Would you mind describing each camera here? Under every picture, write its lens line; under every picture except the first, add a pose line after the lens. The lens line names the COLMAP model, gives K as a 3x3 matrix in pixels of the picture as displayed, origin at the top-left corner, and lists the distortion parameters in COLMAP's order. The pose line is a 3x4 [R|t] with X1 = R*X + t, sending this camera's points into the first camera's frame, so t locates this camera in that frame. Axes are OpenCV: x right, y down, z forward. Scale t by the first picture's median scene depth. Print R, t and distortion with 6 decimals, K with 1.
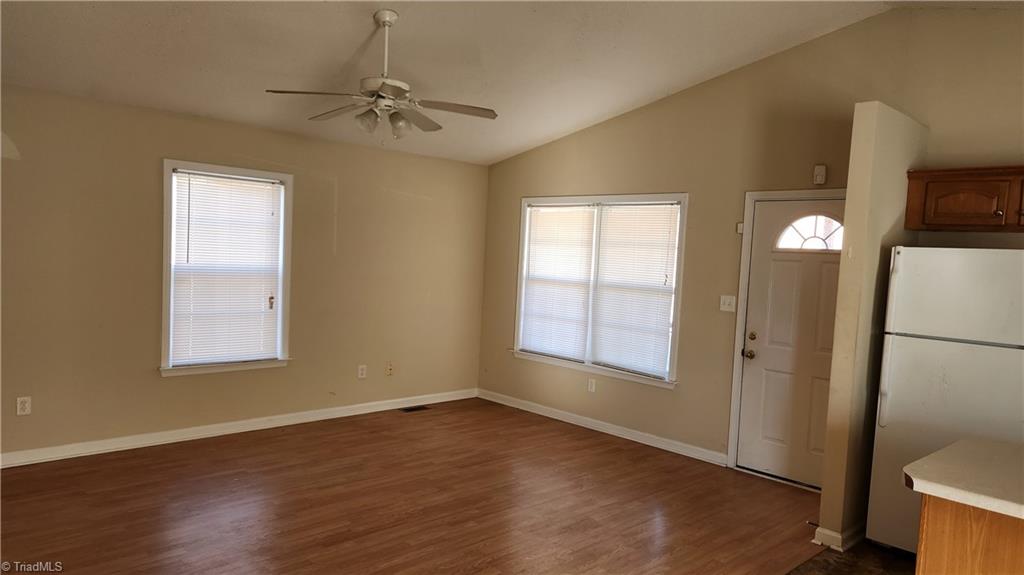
lens RADIAL K [[700.7, 0, 513.7], [0, 700.7, 295.6], [0, 0, 1]] dist [0.120967, -0.114490]
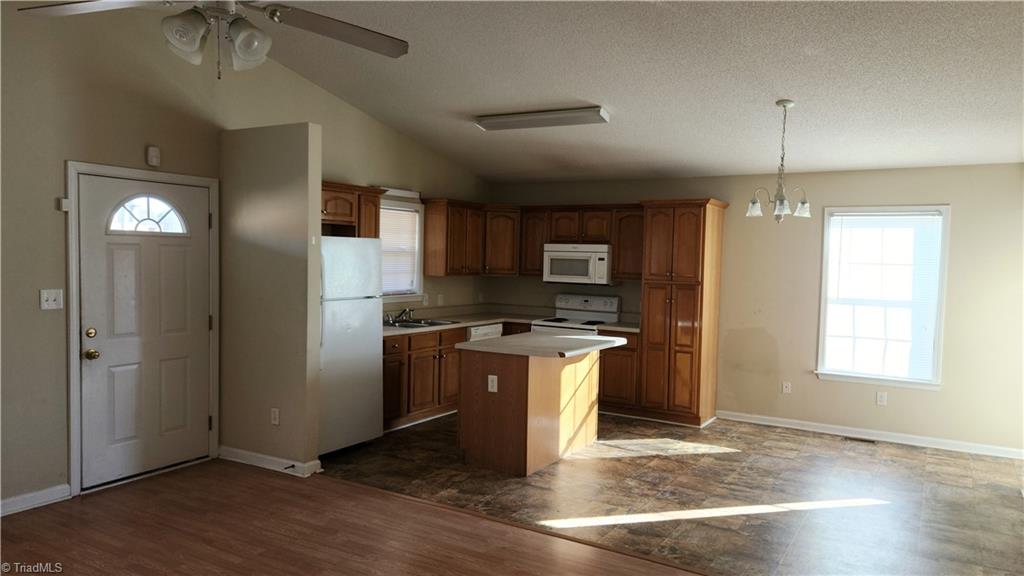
lens RADIAL K [[700.7, 0, 513.7], [0, 700.7, 296.1], [0, 0, 1]] dist [0.120967, -0.114490]
pose [[-0.248234, -0.109461, 0.962496, -0.575632], [0.032157, 0.992116, 0.121123, -0.070270], [-0.968166, 0.061018, -0.242757, 0.663565]]
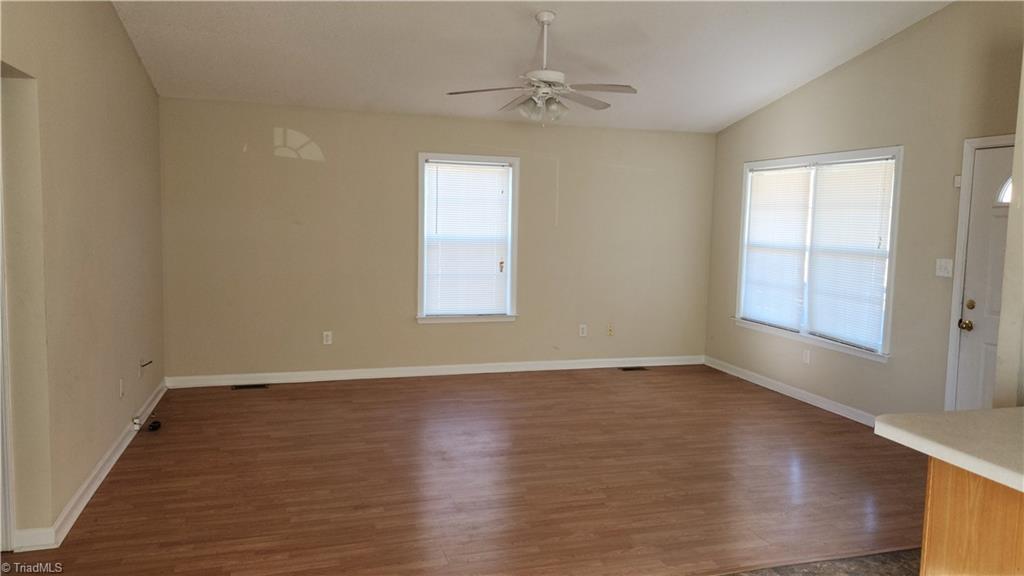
lens RADIAL K [[713.1, 0, 511.9], [0, 713.1, 273.8], [0, 0, 1]] dist [0.078908, -0.002079]
pose [[0.889318, 0.007980, -0.457219, 0.230084], [-0.008035, 0.999966, 0.001822, 0.020378], [0.457218, 0.002053, 0.889352, -0.054395]]
